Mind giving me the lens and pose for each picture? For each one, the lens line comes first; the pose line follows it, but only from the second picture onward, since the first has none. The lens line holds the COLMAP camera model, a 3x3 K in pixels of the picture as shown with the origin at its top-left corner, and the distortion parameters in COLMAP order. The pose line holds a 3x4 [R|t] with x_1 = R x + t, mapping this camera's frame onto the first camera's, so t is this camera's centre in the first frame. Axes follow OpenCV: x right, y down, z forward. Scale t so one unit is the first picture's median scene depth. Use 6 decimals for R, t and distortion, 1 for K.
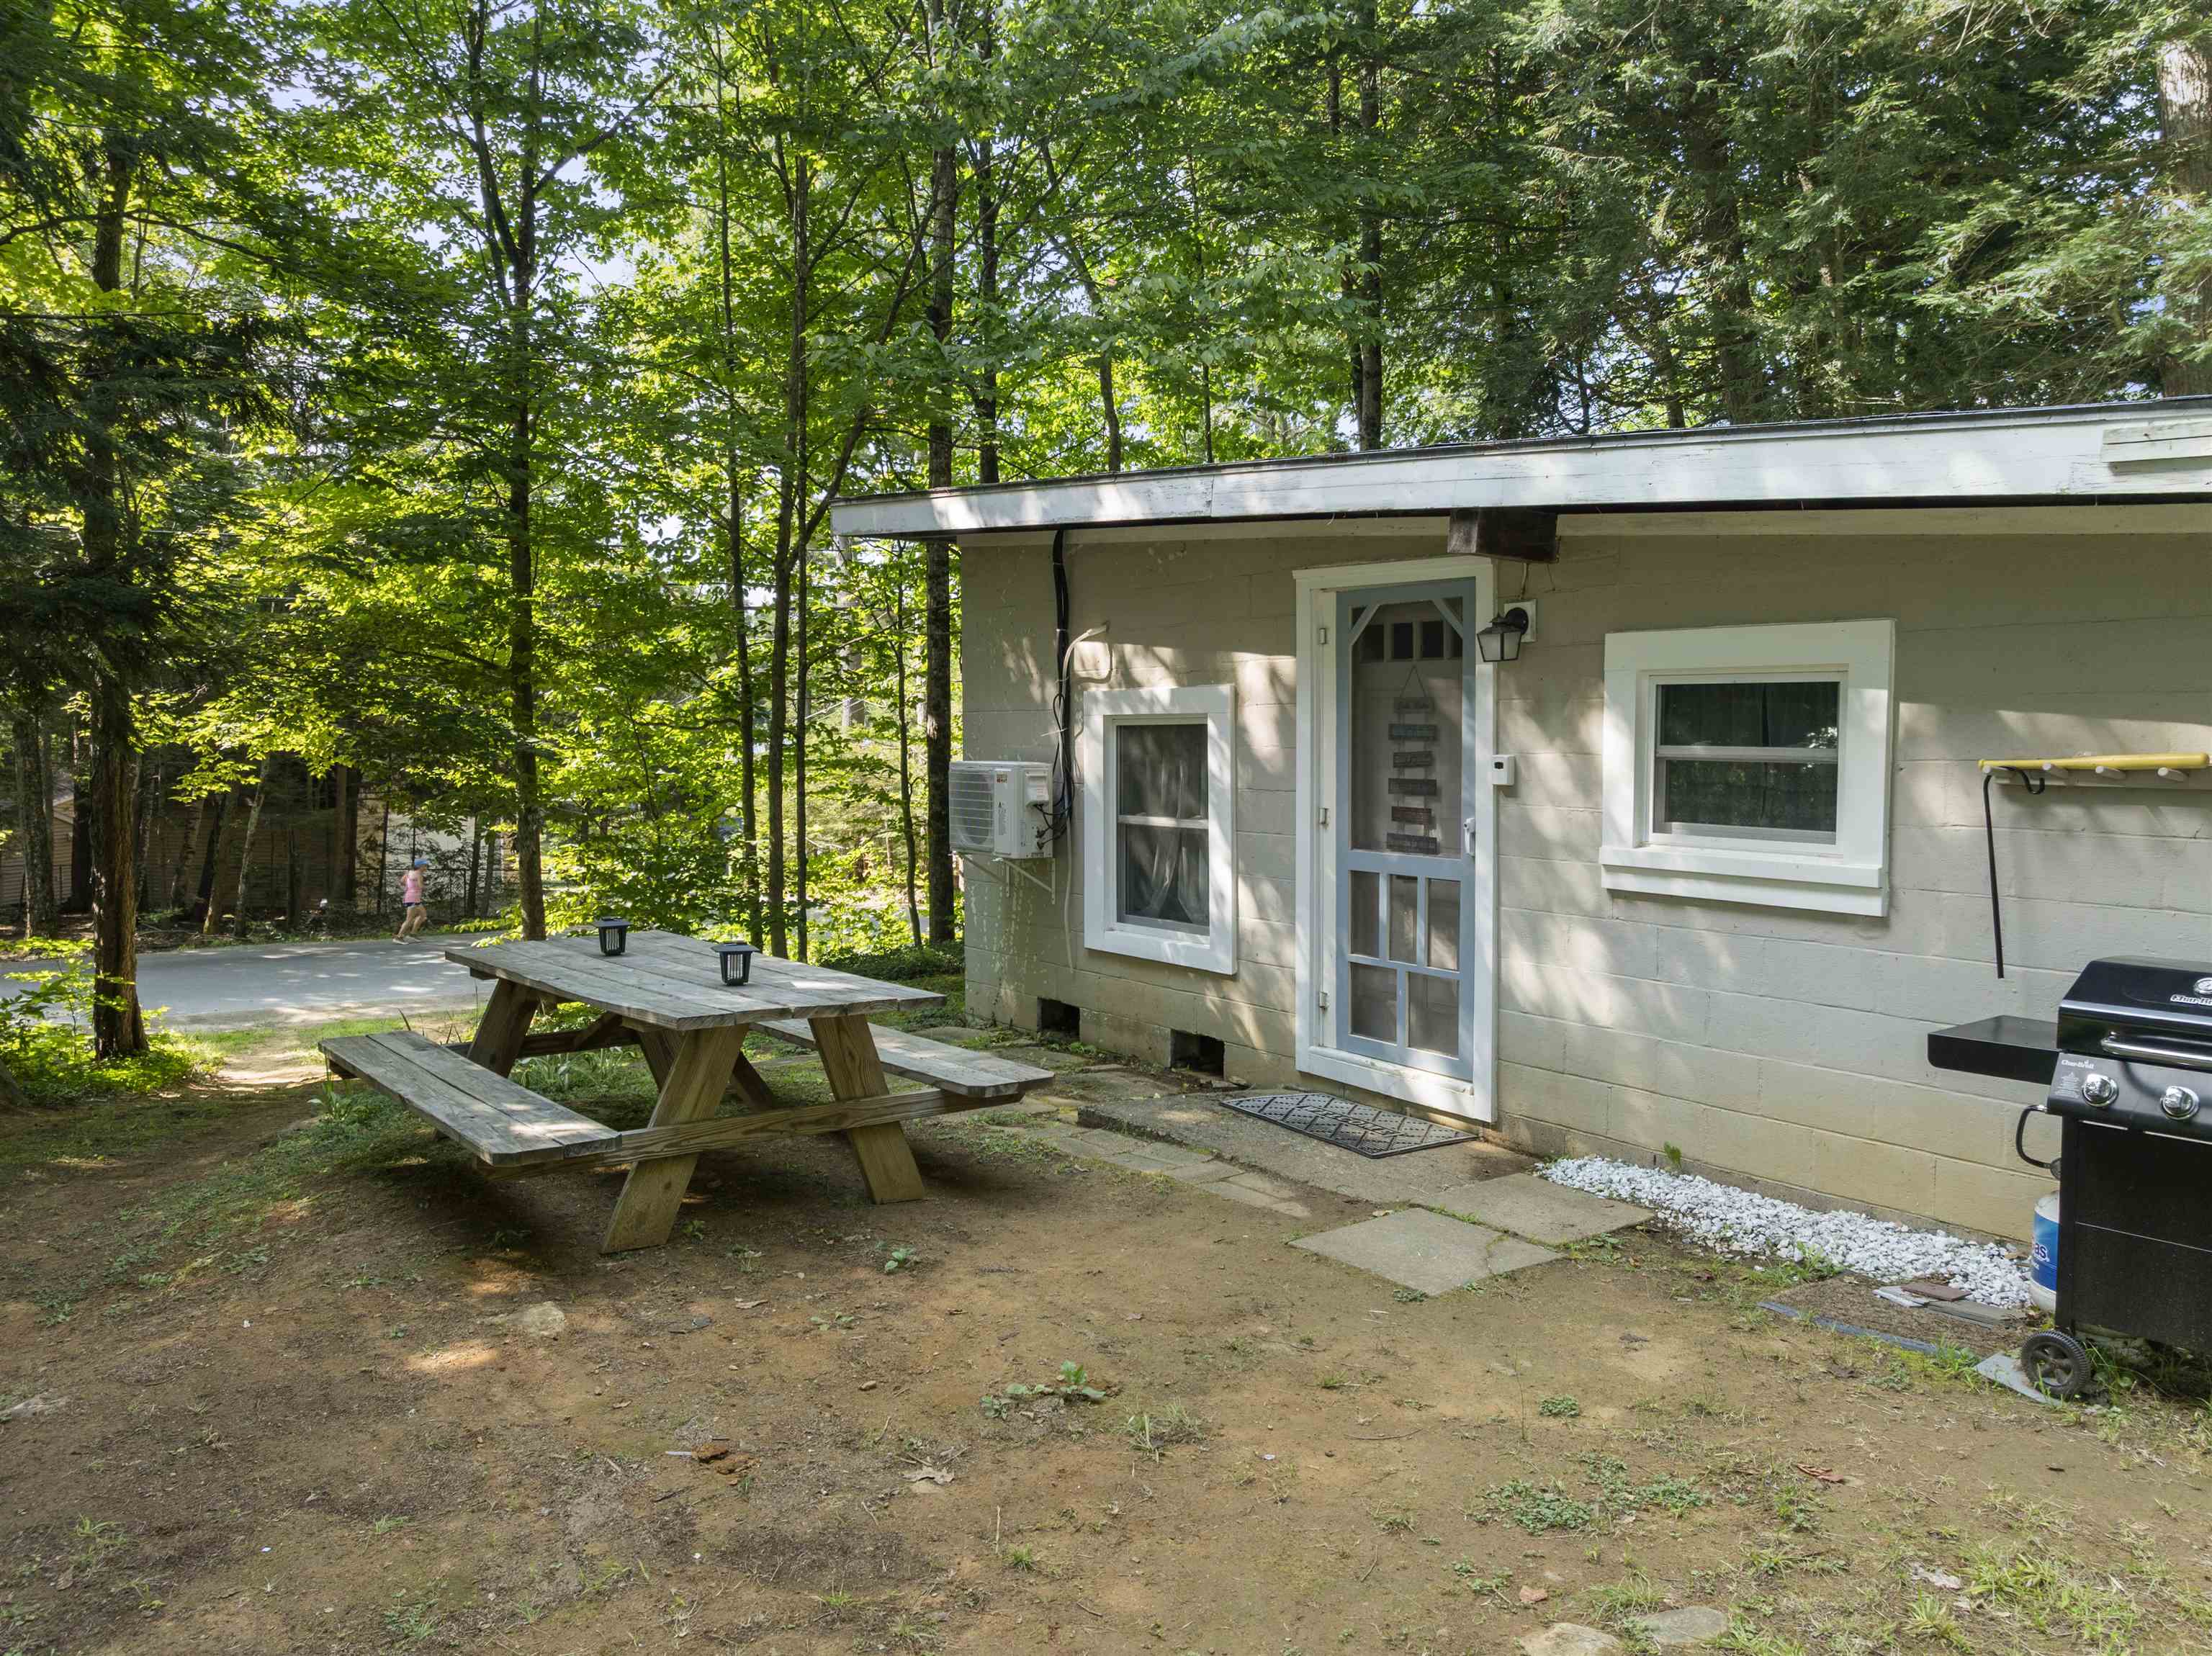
lens RADIAL K [[1578.6, 0, 1121.8], [0, 1578.6, 822.9], [0, 0, 1]] dist [-0.038098, 0.003924]
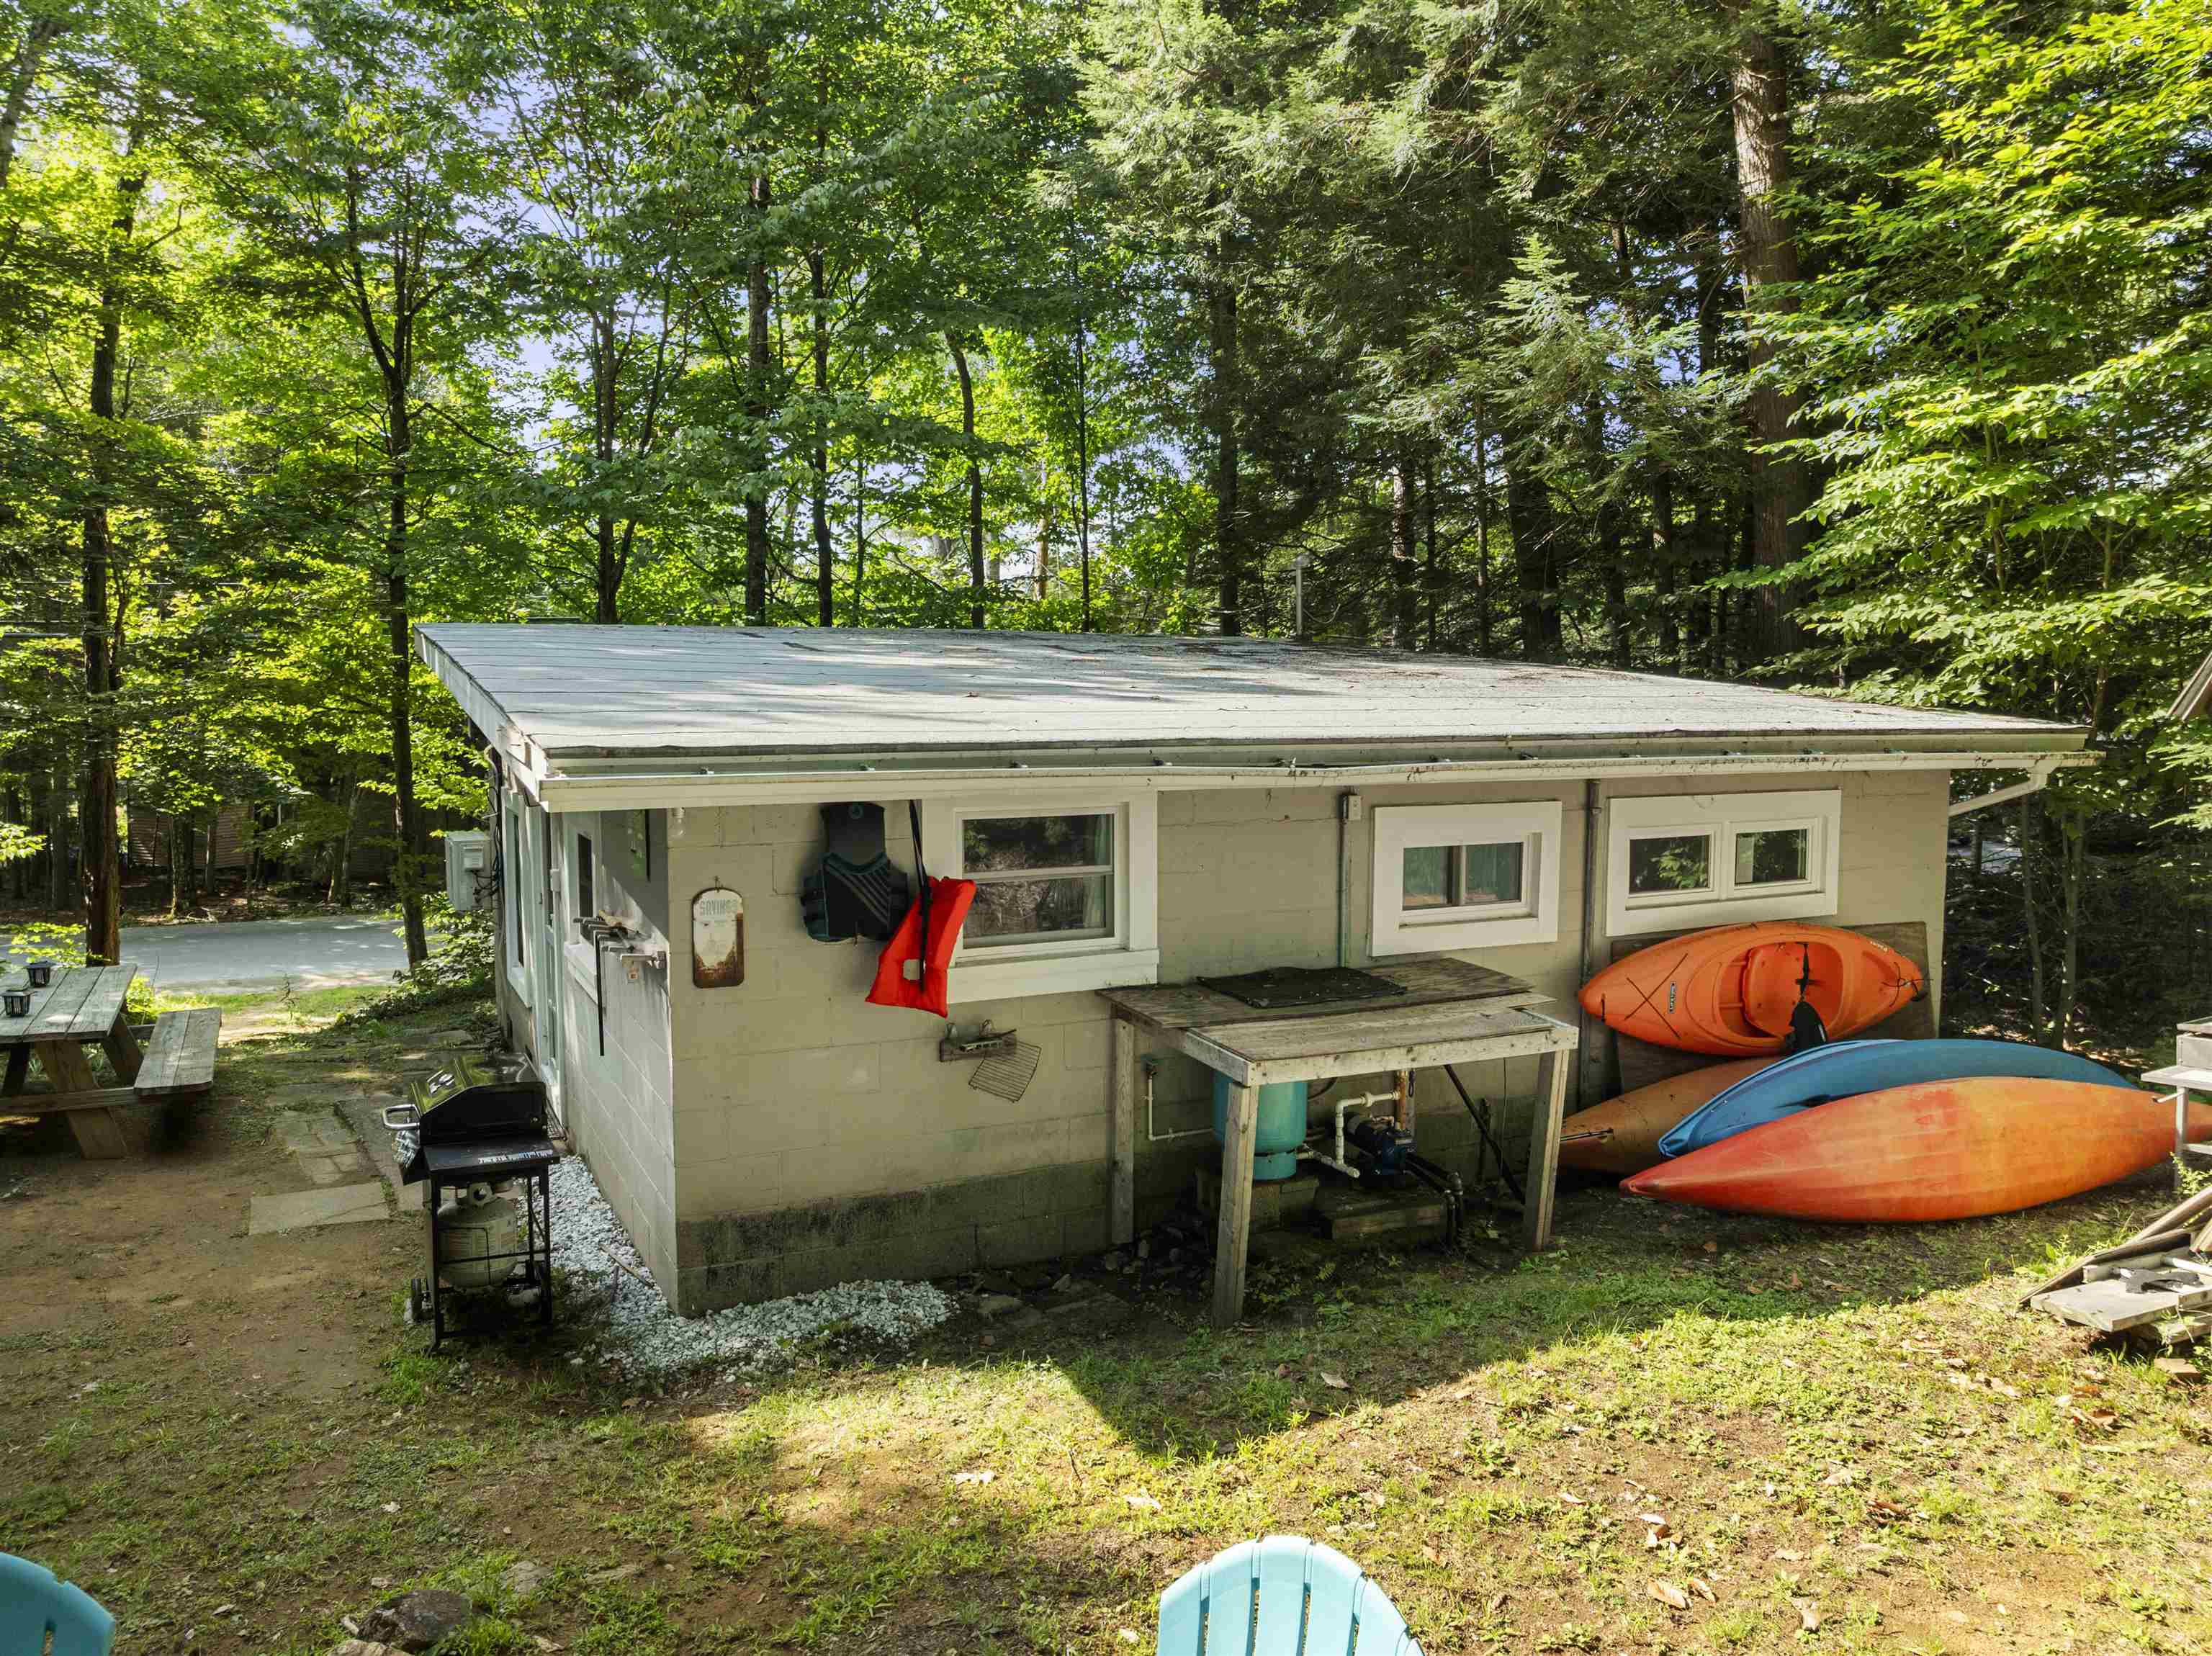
lens RADIAL K [[1591.9, 0, 1106.0], [0, 1591.9, 828.0], [0, 0, 1]] dist [-0.035559, 0.005010]
pose [[0.984440, 0.014377, -0.175133, 0.870998], [-0.009154, 0.999490, 0.030597, -0.115259], [0.175483, -0.028518, 0.984069, -0.282217]]
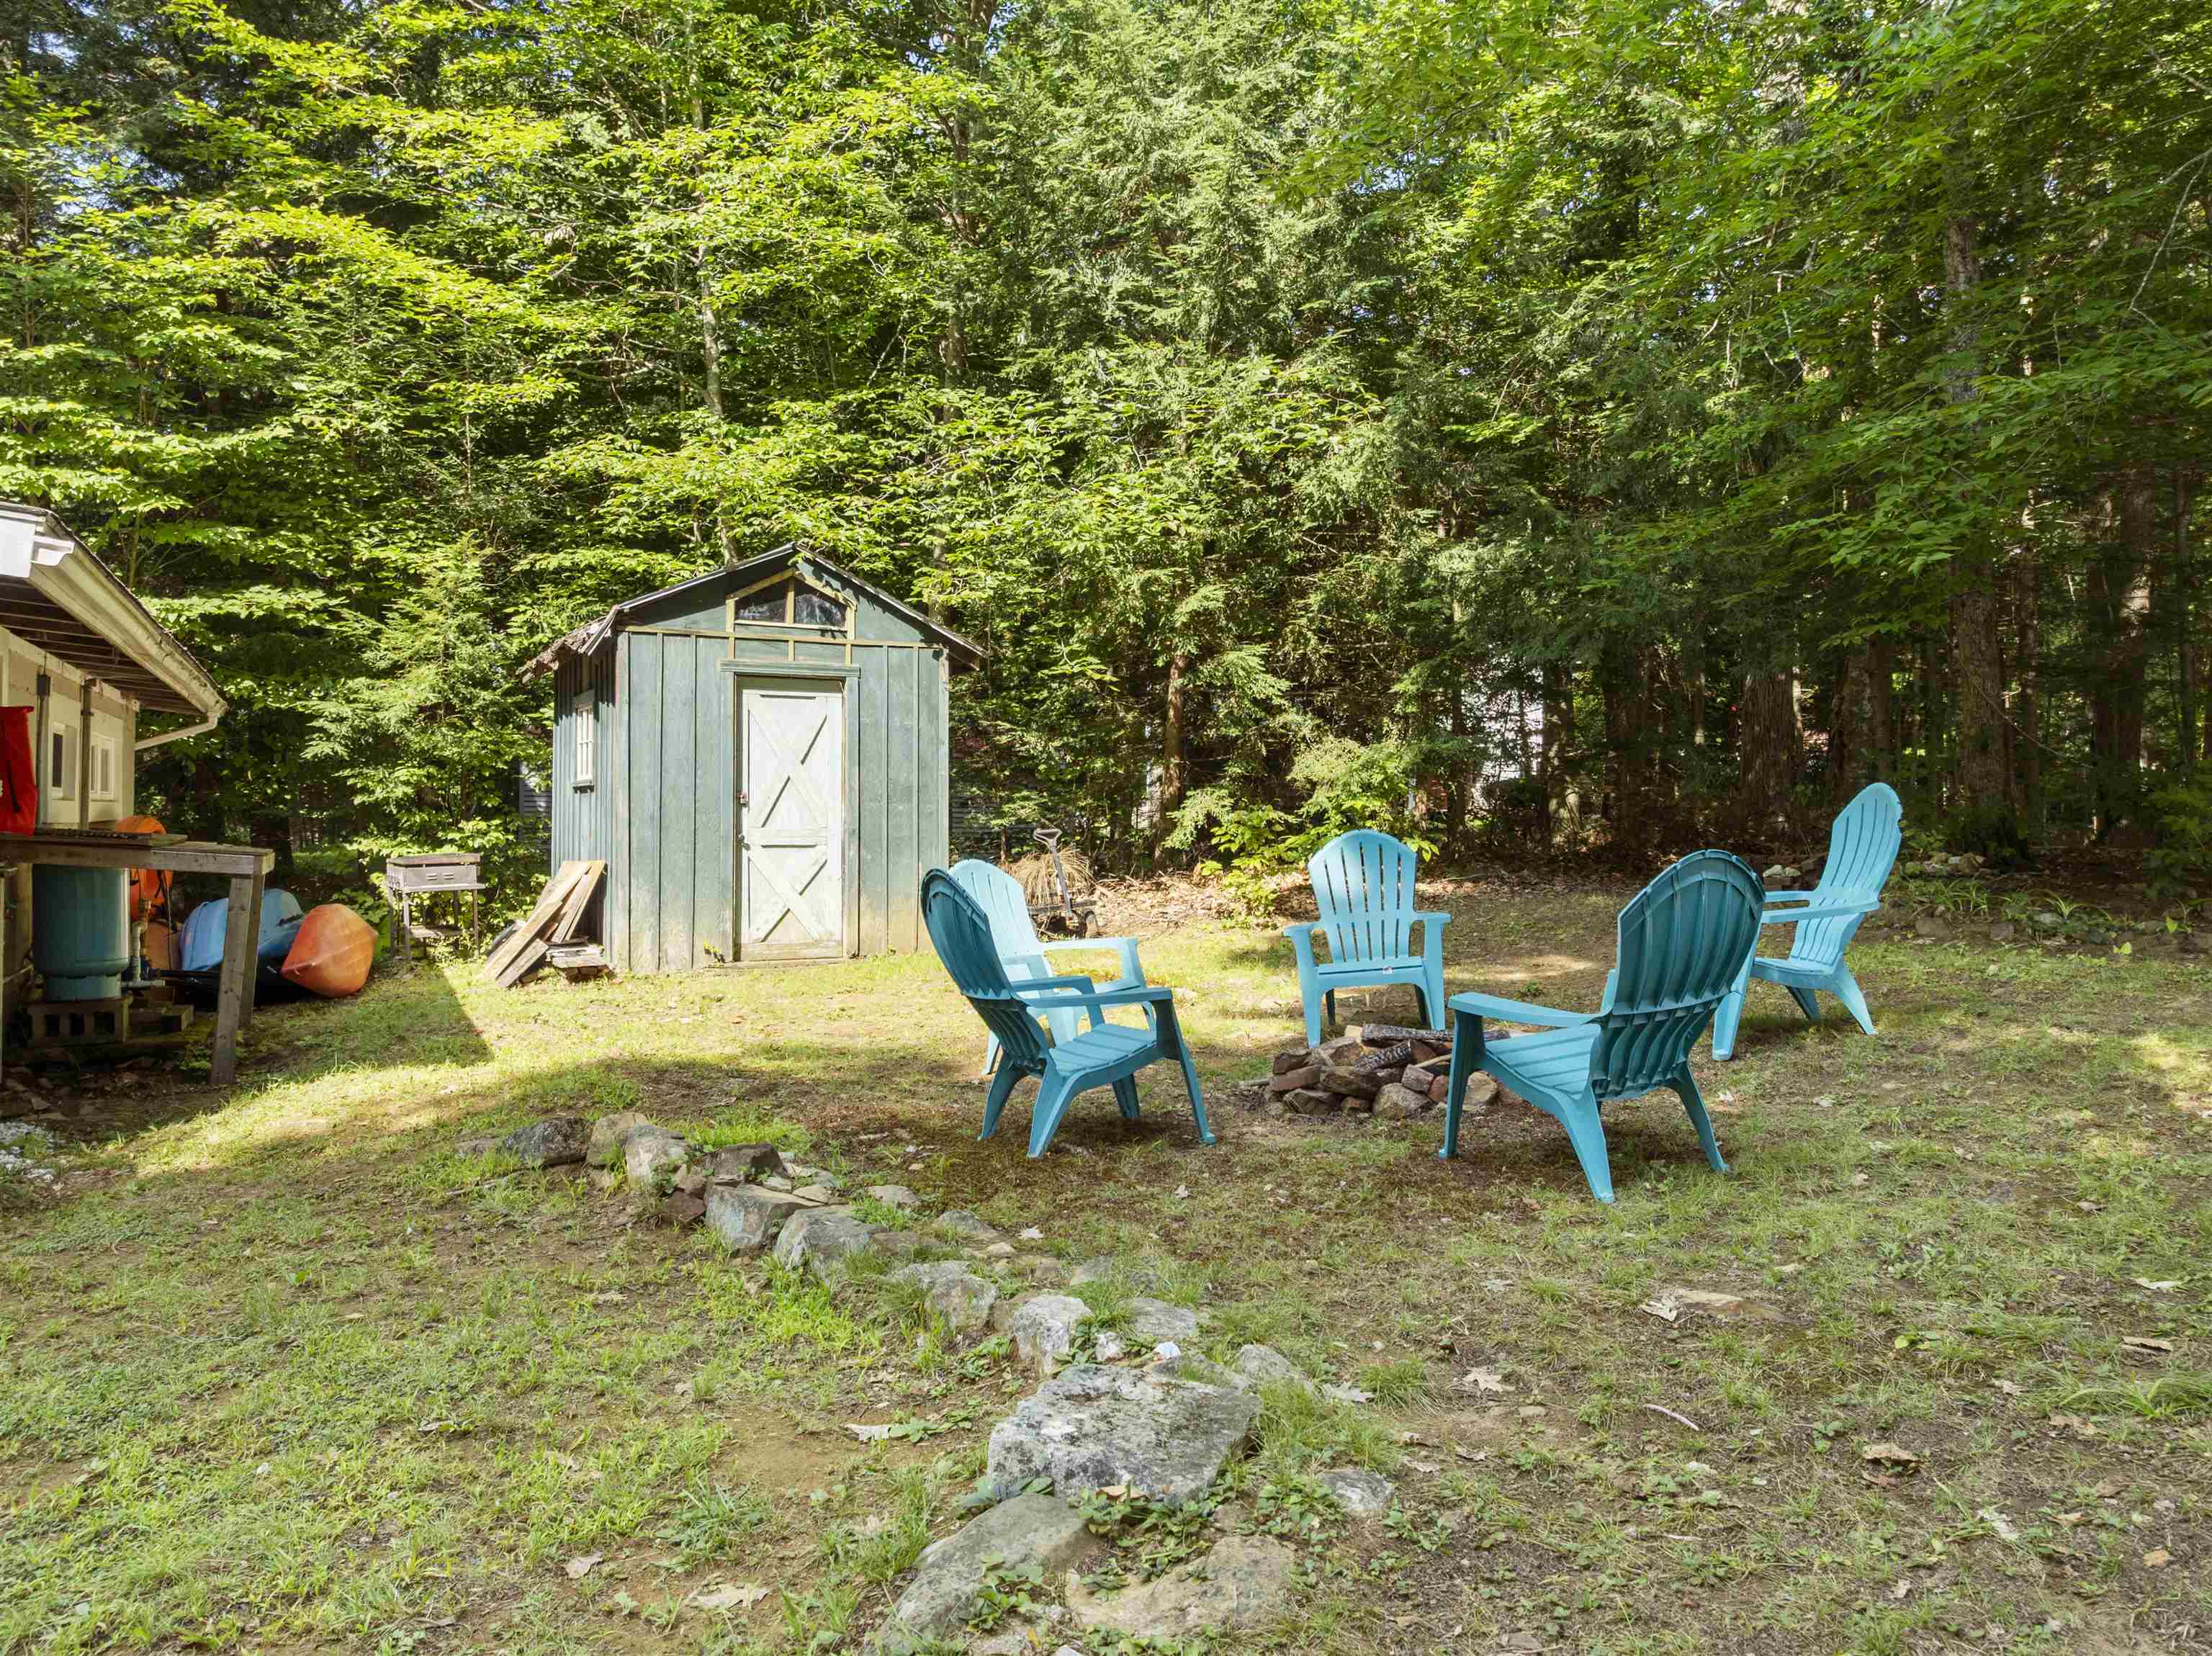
lens RADIAL K [[1591.9, 0, 1106.0], [0, 1591.9, 828.0], [0, 0, 1]] dist [-0.035559, 0.005010]
pose [[0.179827, -0.003374, 0.983692, -0.150442], [0.040581, 0.999168, -0.003991, 0.043401], [-0.982861, 0.040636, 0.179815, -0.193981]]
